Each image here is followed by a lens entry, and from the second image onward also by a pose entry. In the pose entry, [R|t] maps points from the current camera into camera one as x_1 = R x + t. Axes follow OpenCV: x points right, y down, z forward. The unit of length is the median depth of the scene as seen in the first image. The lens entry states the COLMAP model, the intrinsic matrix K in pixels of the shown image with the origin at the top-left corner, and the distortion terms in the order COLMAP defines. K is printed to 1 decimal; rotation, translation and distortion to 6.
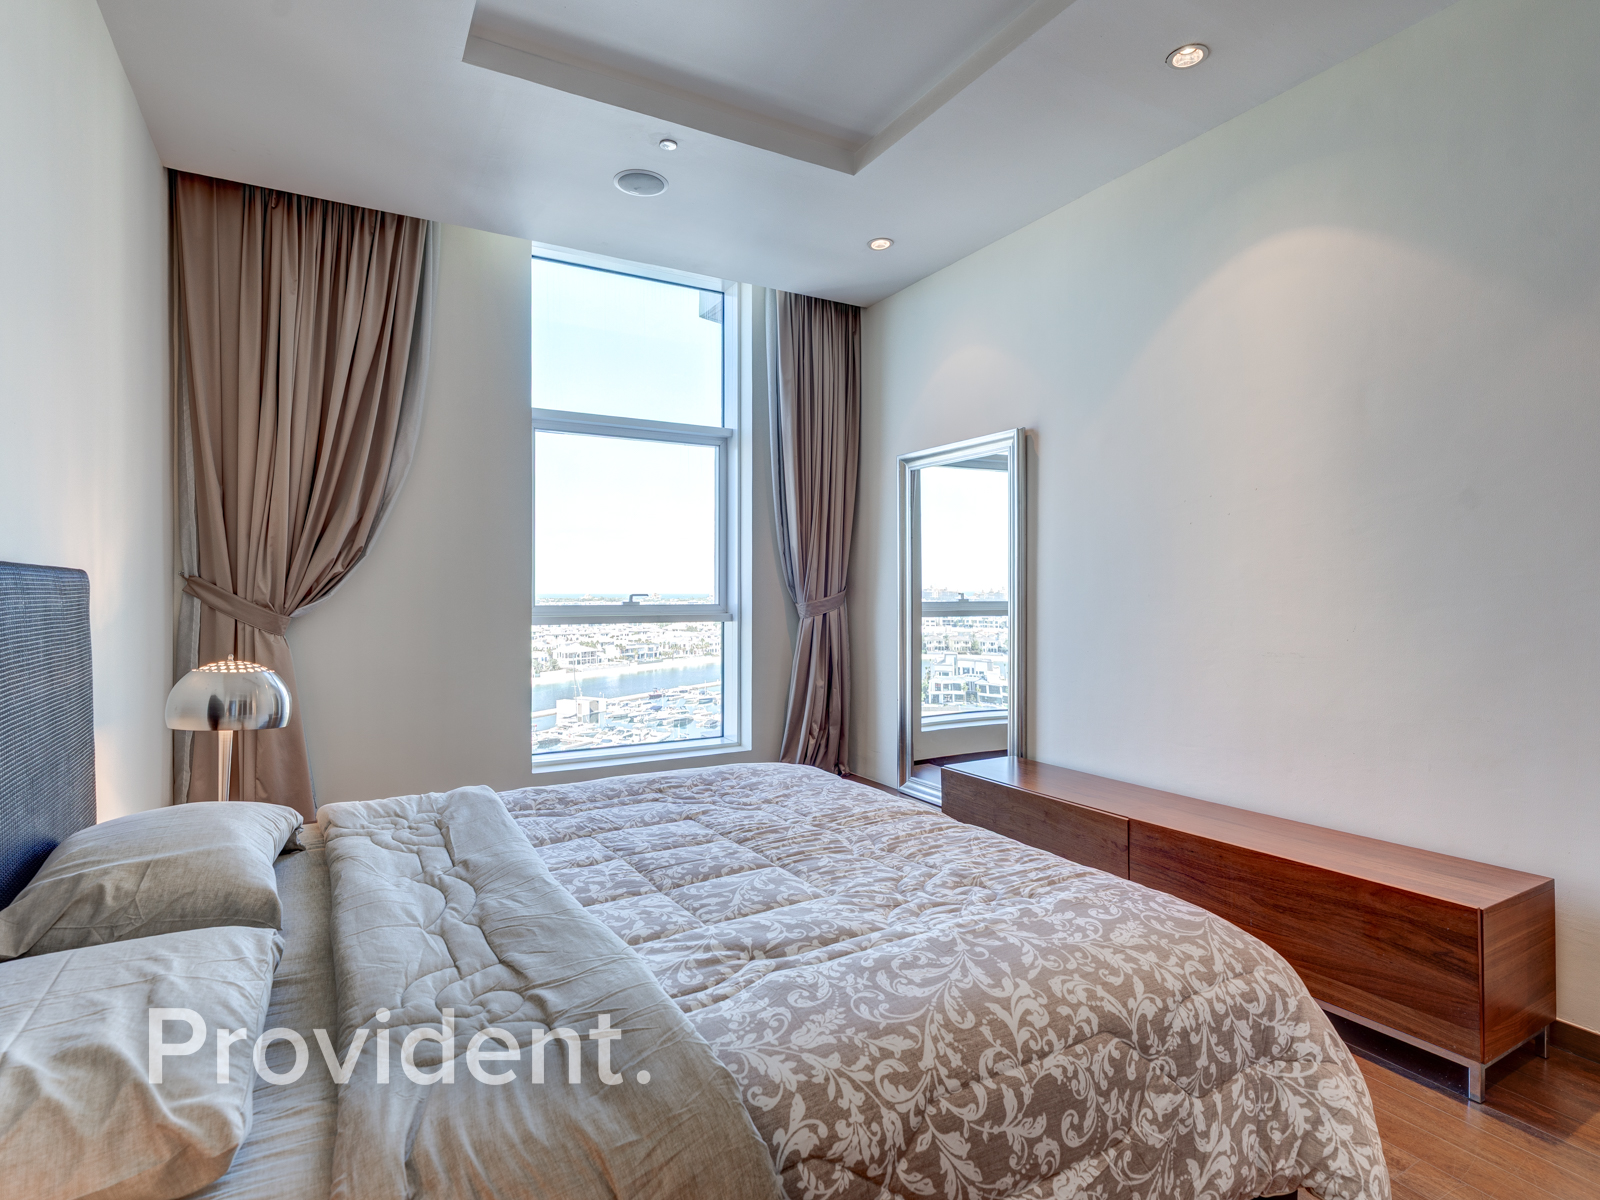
lens RADIAL K [[819.6, 0, 800.2], [0, 819.6, 595.8], [0, 0, 1]] dist [-0.005523, 0.002117]
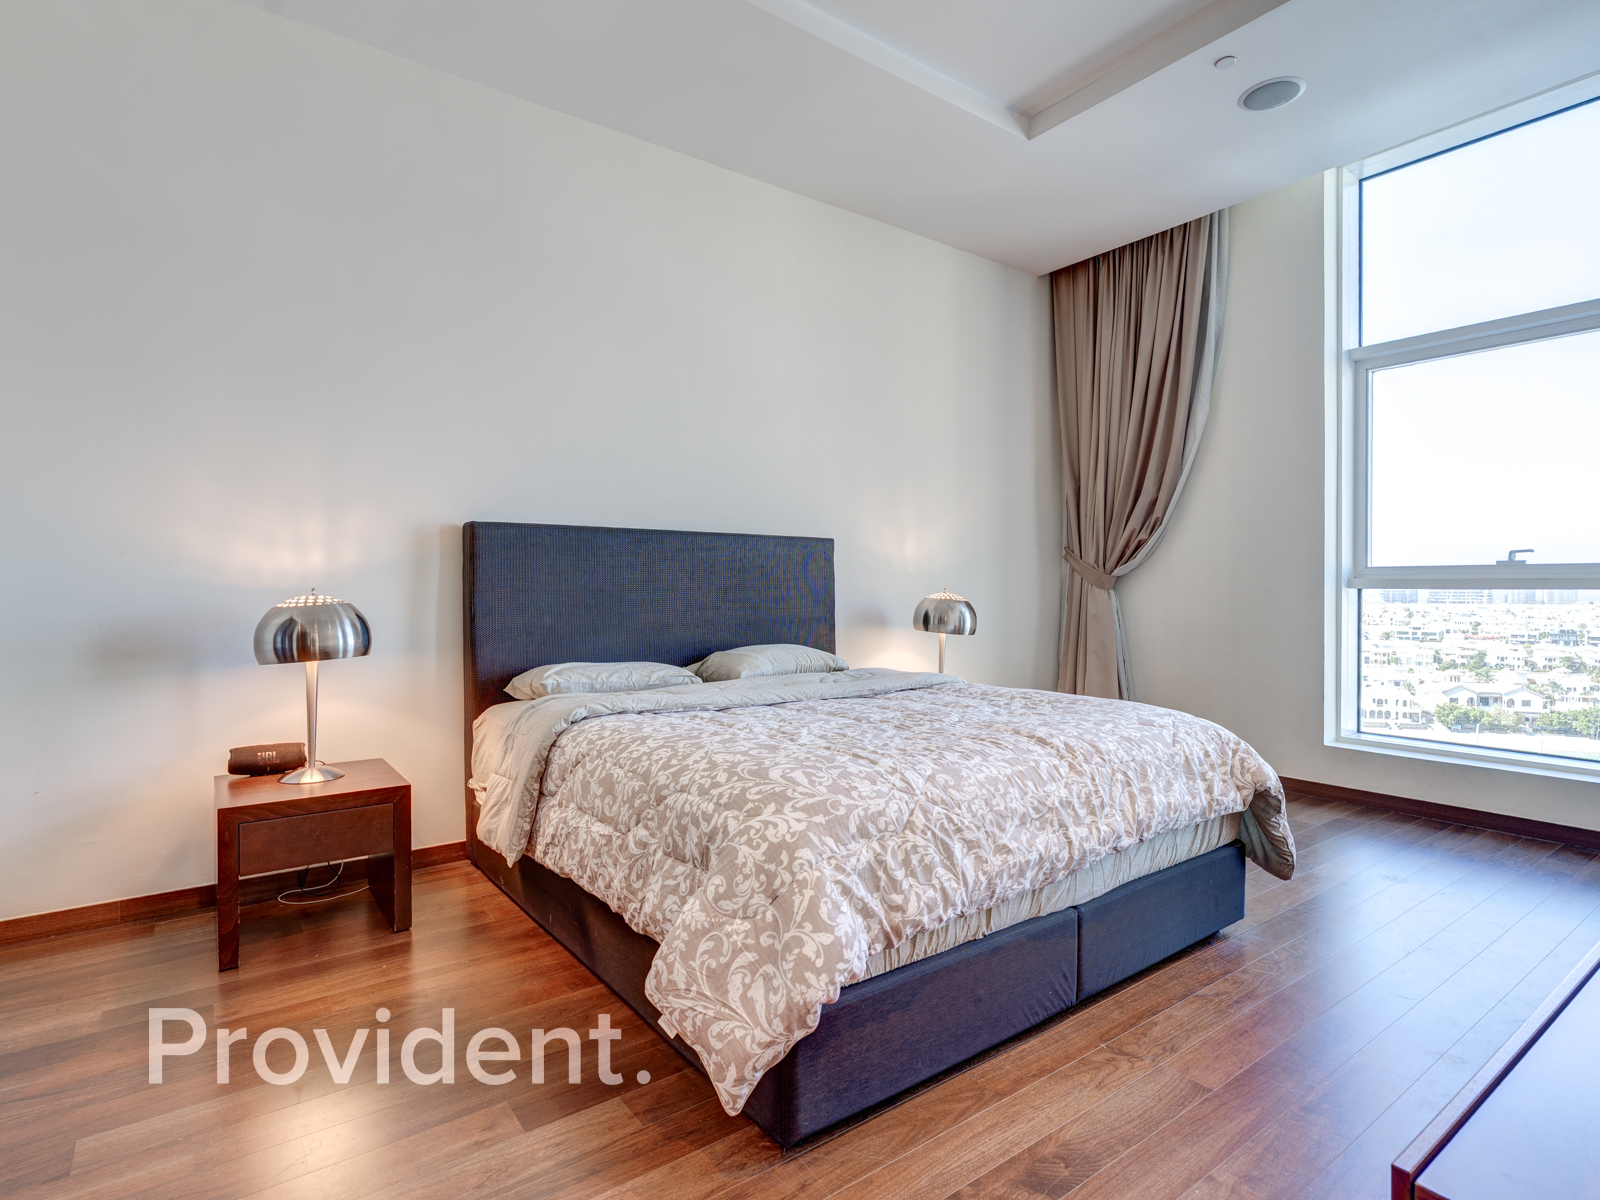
lens RADIAL K [[819.6, 0, 797.5], [0, 819.6, 591.9], [0, 0, 1]] dist [-0.005523, 0.002117]
pose [[0.133754, 0.007898, -0.990983, 1.773193], [-0.006155, 0.999956, 0.007139, 0.137537], [0.990995, 0.005145, 0.133797, 0.956533]]
